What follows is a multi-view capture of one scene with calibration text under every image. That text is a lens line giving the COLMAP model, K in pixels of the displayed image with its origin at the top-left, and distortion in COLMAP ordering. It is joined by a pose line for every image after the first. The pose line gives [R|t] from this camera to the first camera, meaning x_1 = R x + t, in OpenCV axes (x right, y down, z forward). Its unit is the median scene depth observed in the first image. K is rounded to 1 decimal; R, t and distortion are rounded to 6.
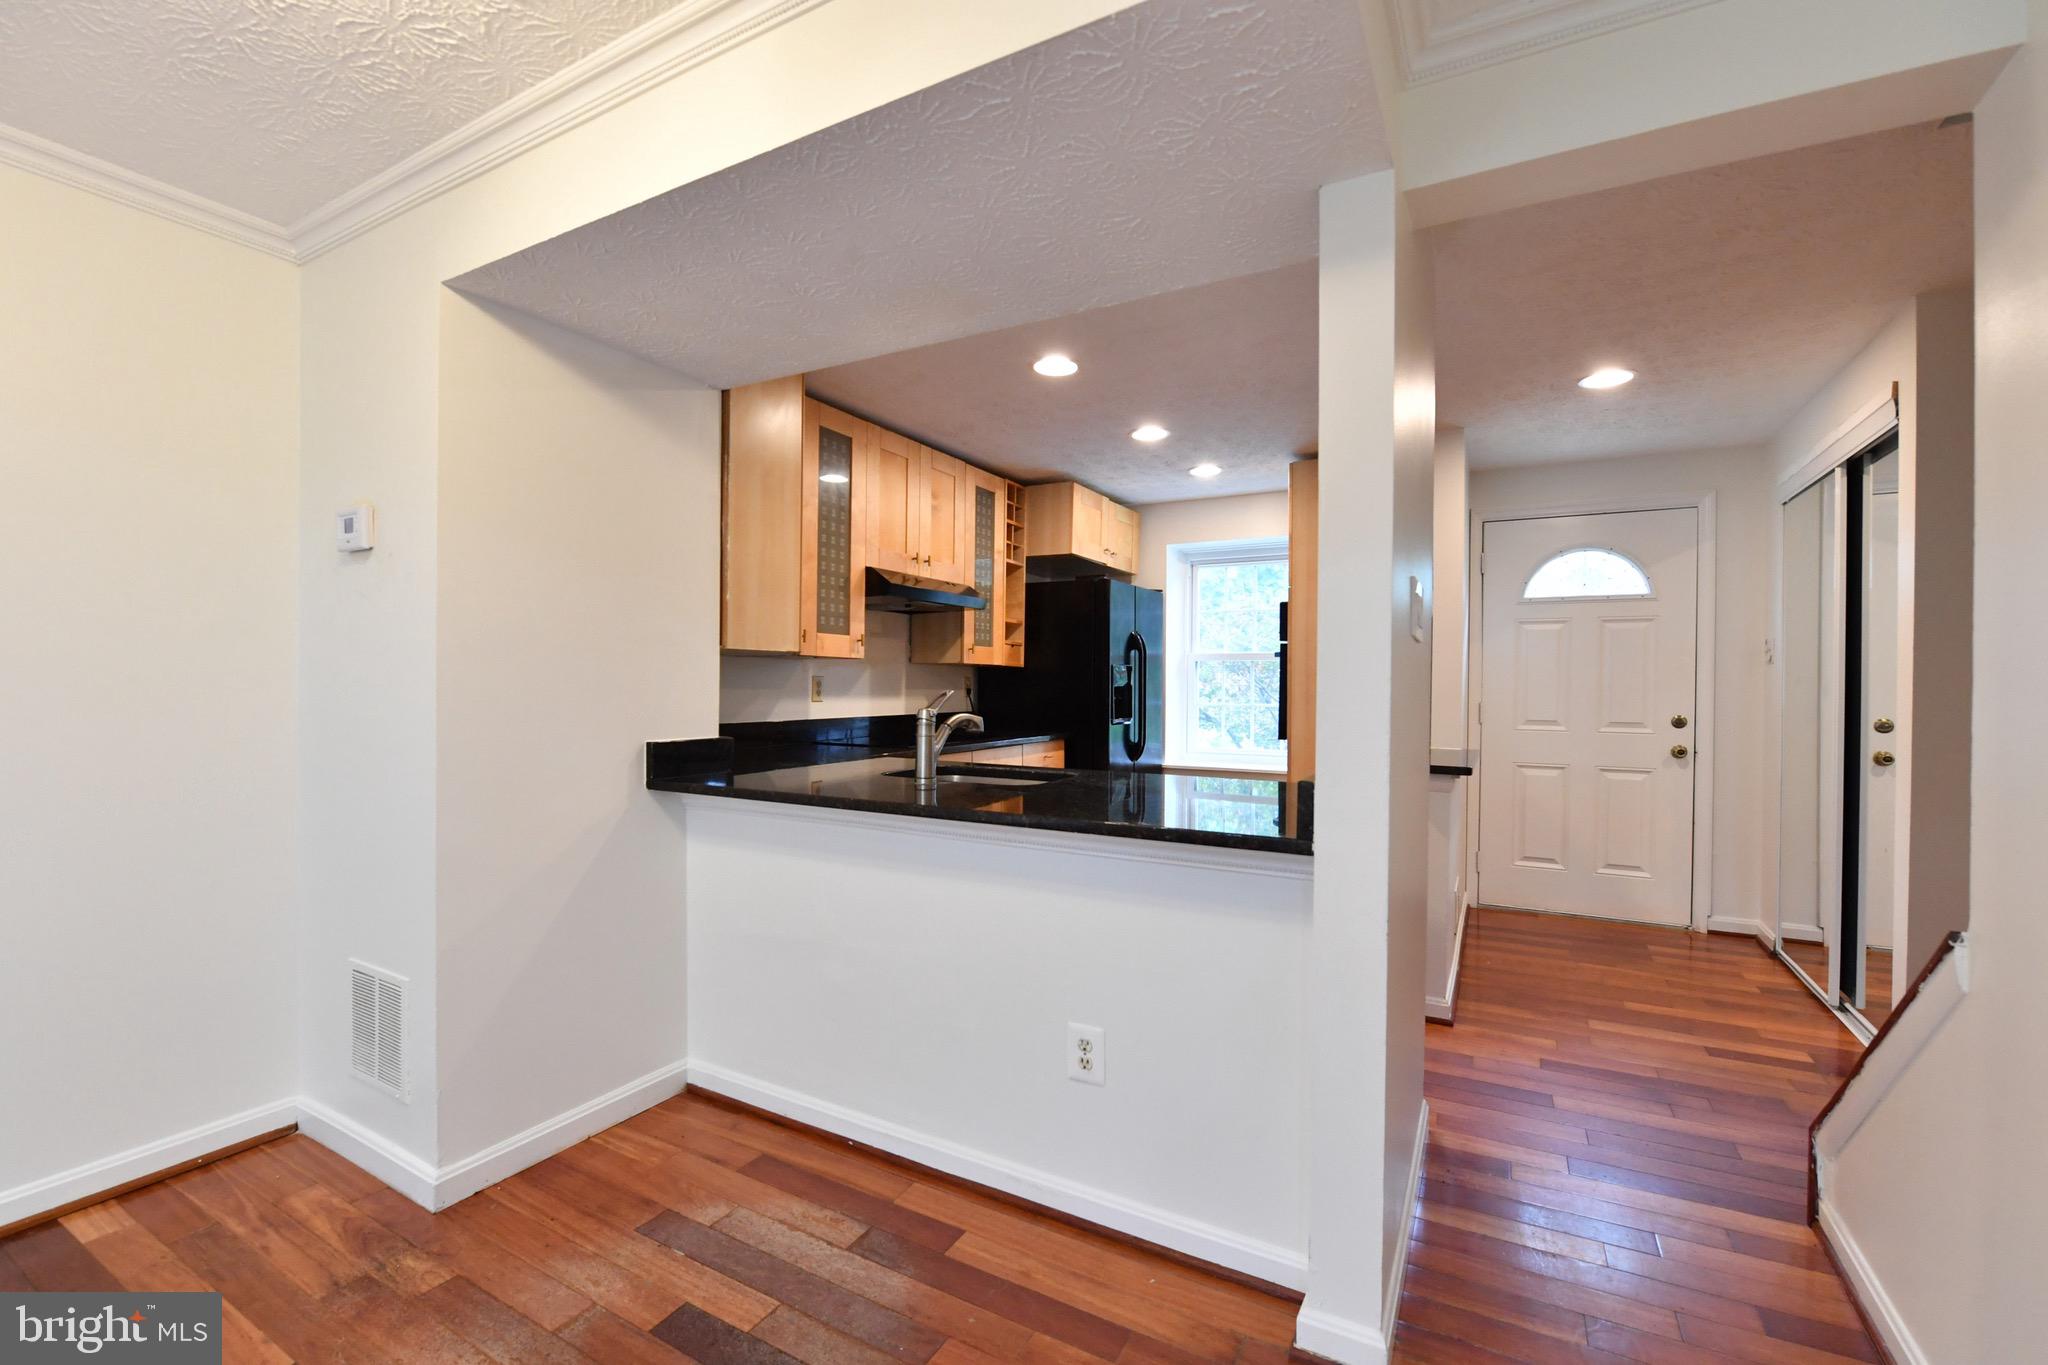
lens RADIAL K [[868.4, 0, 1015.7], [0, 868.4, 692.2], [0, 0, 1]] dist [0.000000, -0.010076]
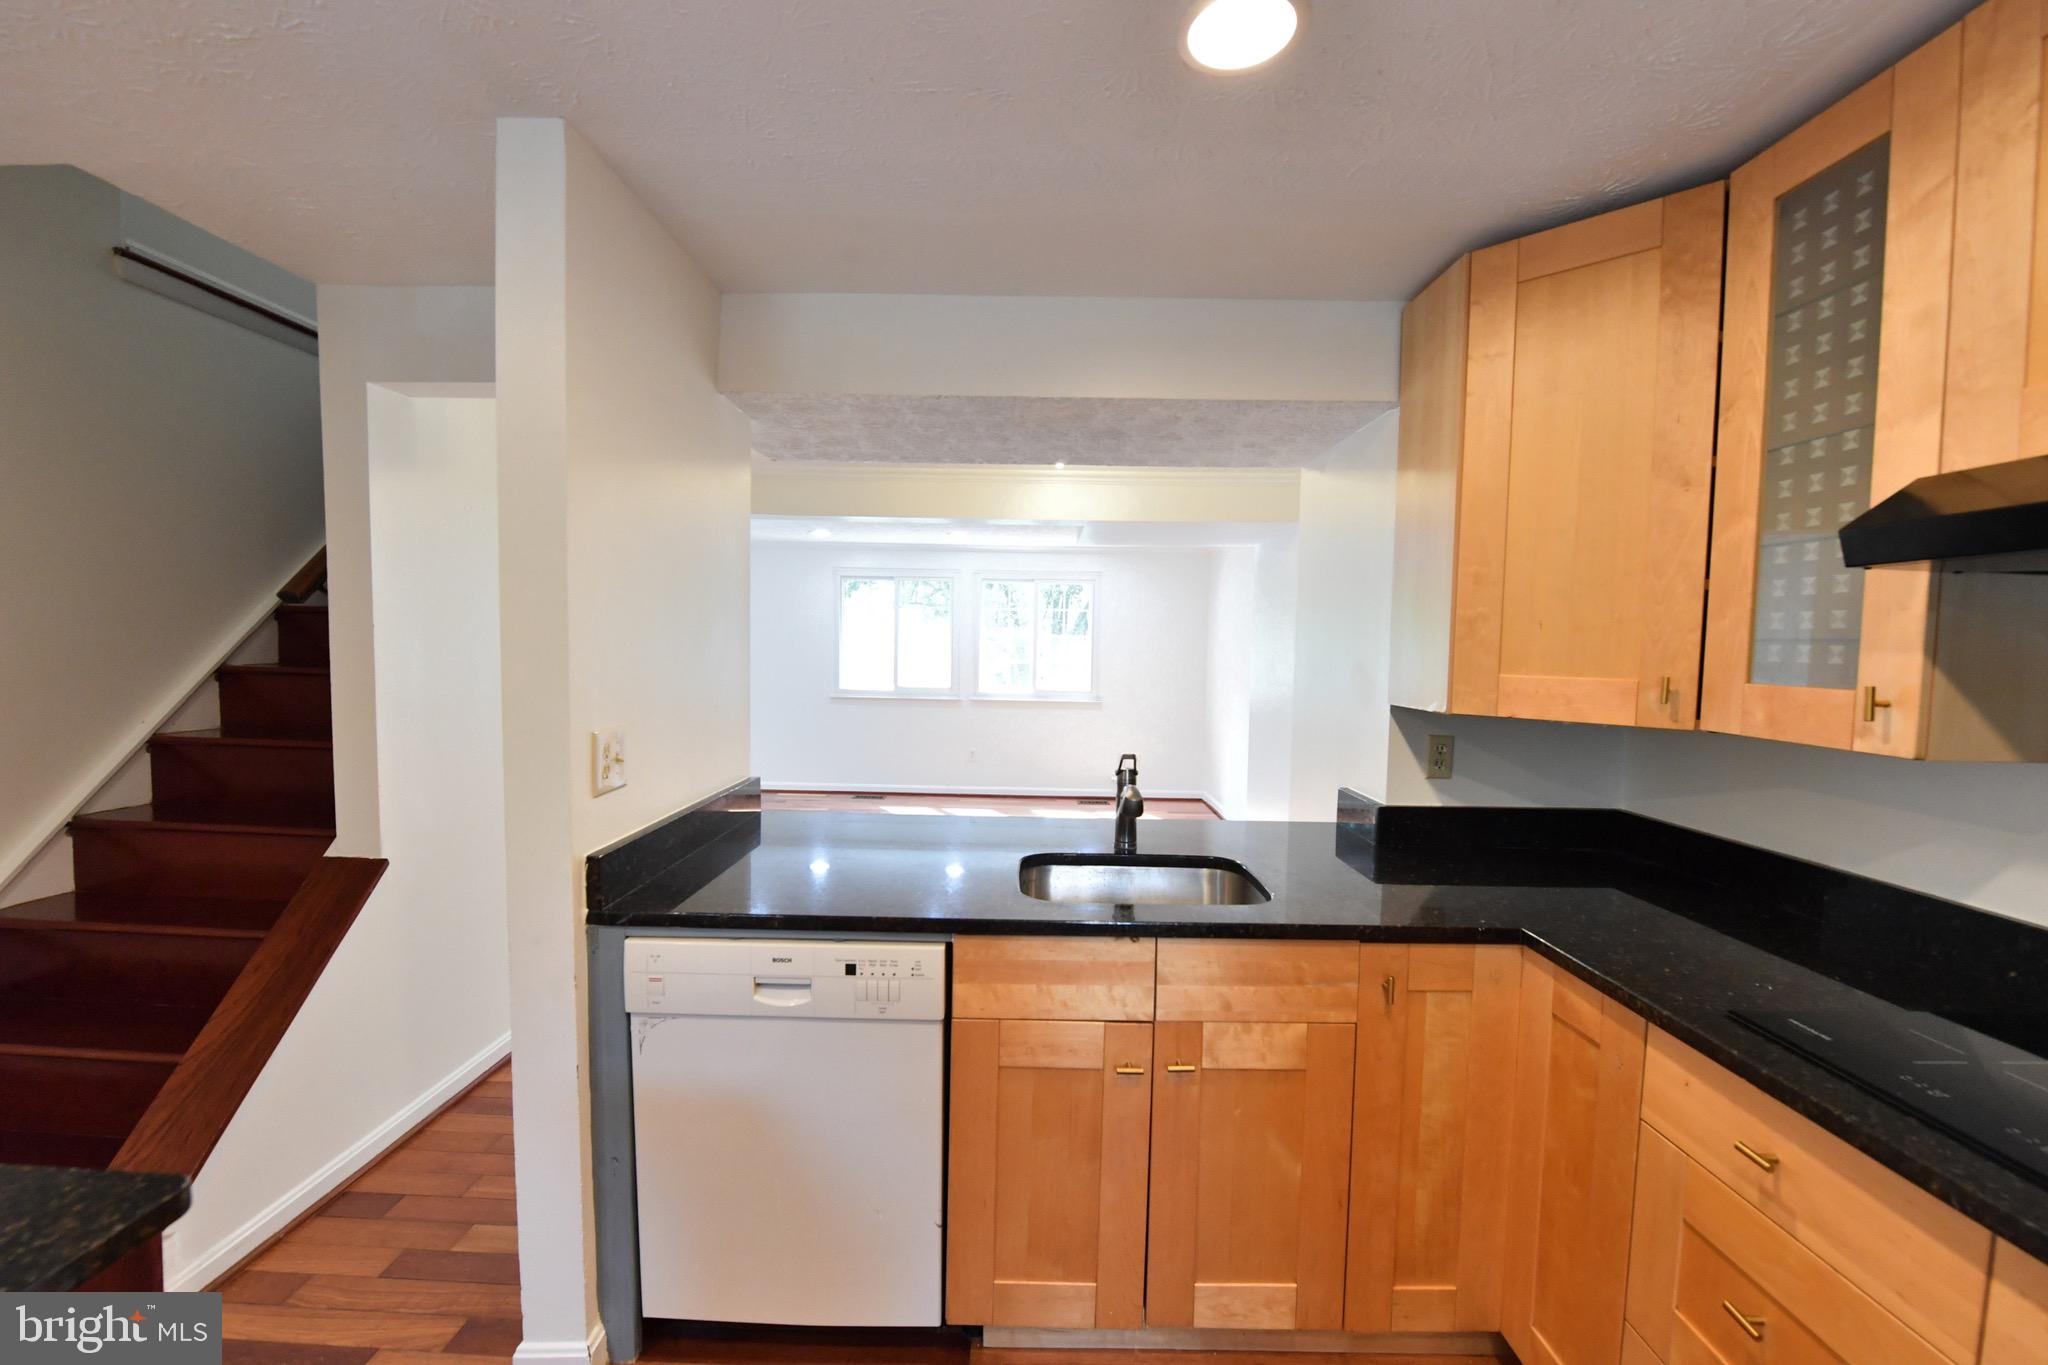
lens RADIAL K [[823.0, 0, 1016.2], [0, 823.0, 691.6], [0, 0, 1]] dist [-0.013372, -0.002474]
pose [[-0.879347, 0.007062, -0.476129, 0.241284], [-0.025988, 0.997688, 0.062794, -0.066331], [0.475471, 0.067591, -0.877131, 0.978569]]
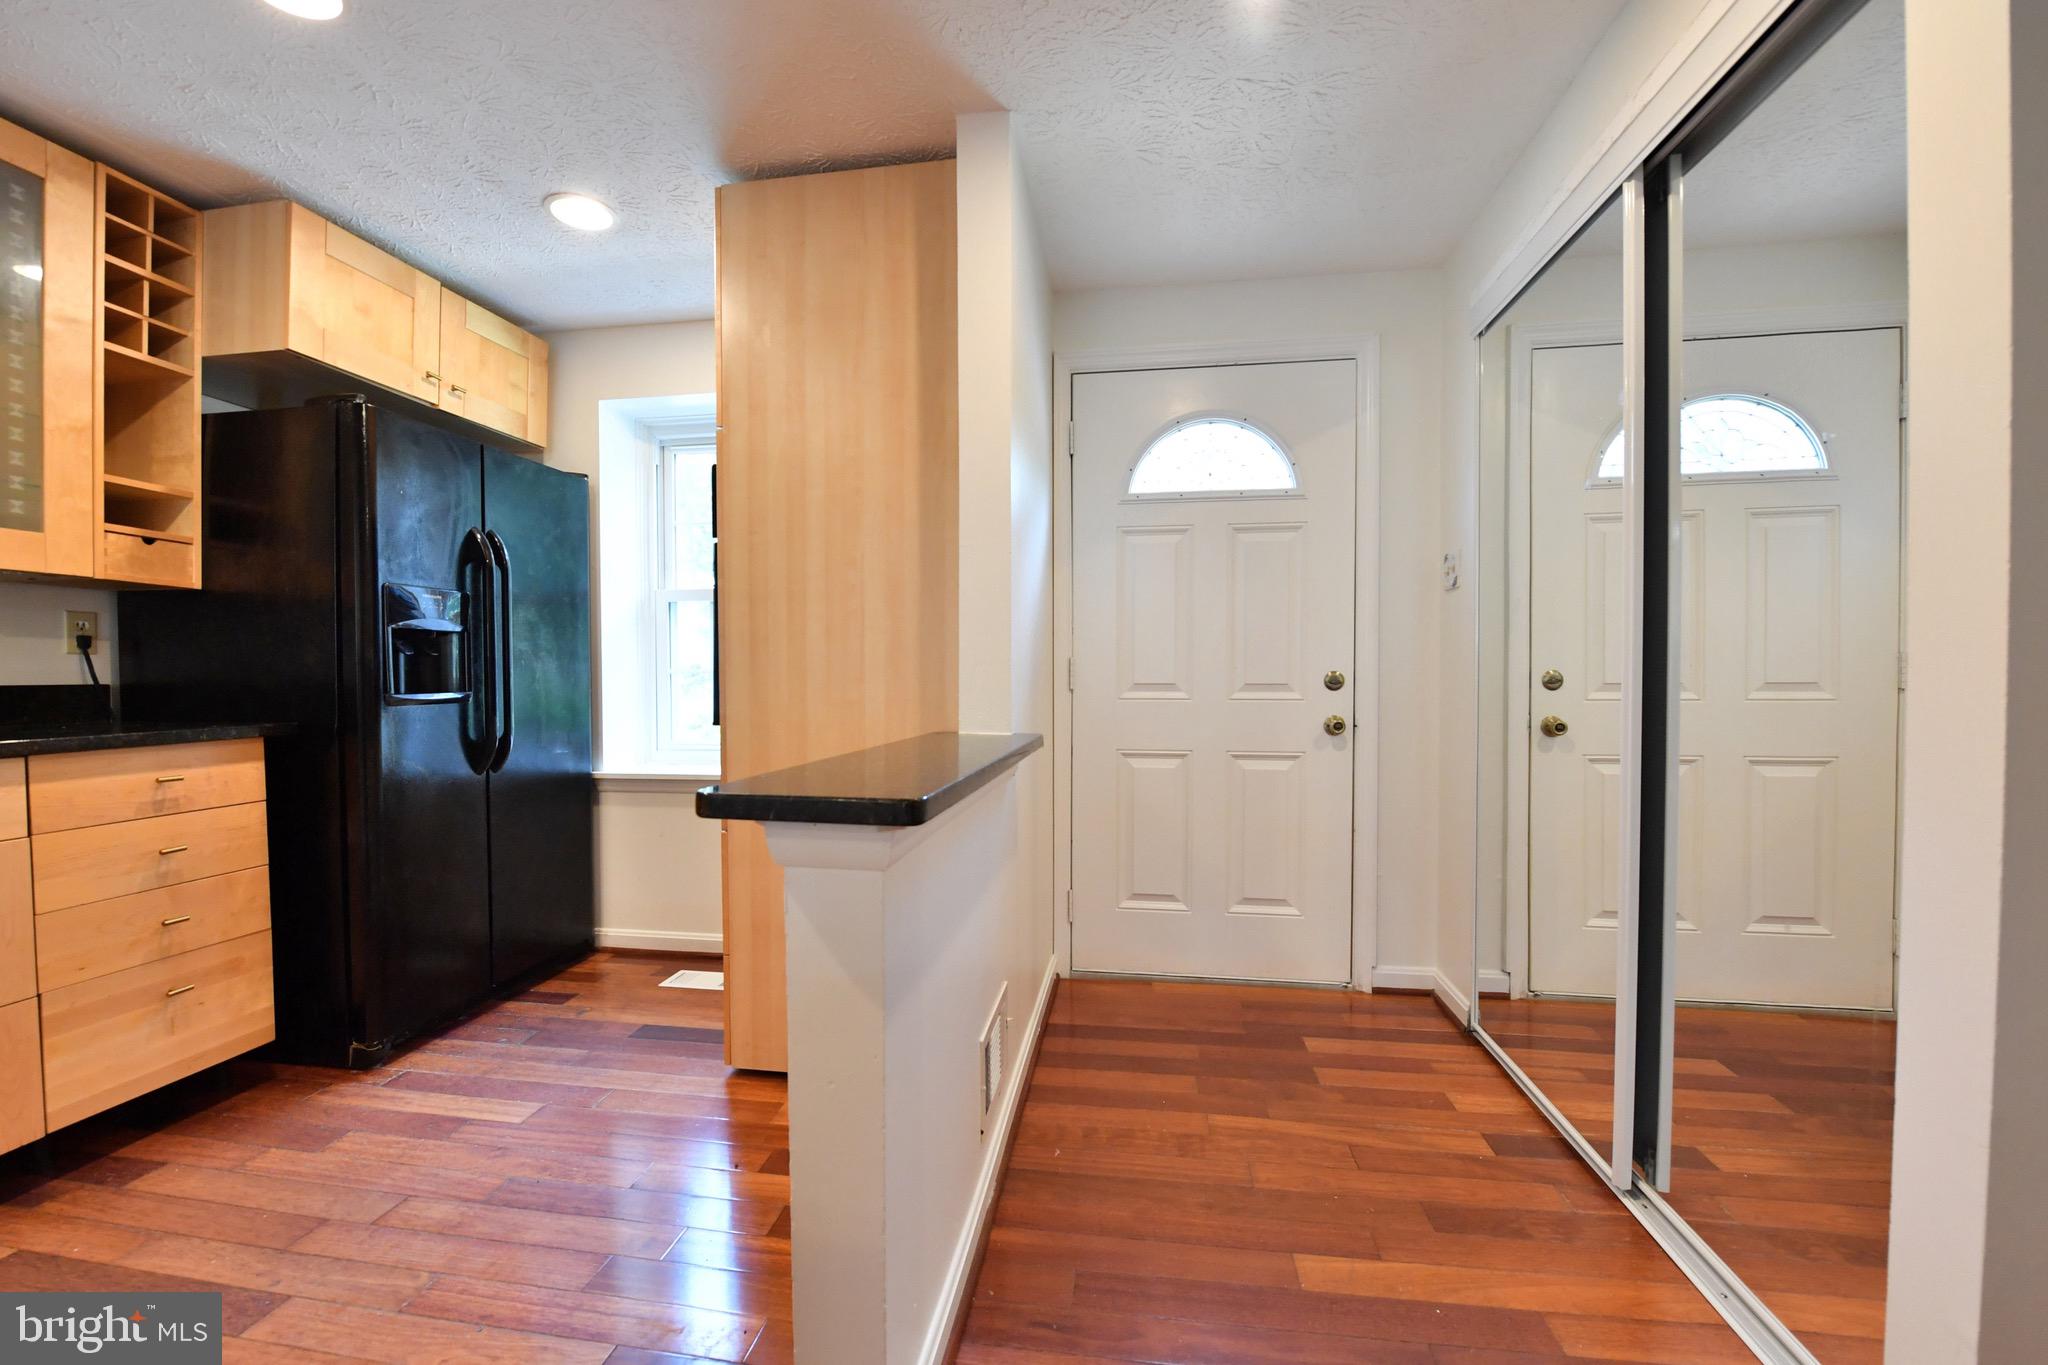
lens RADIAL K [[823.0, 0, 1016.2], [0, 823.0, 691.6], [0, 0, 1]] dist [-0.013372, -0.002474]
pose [[0.937838, -0.016247, 0.346694, 0.322855], [0.011728, 0.999817, 0.015130, 0.030764], [-0.346876, -0.010124, 0.937856, 0.500833]]
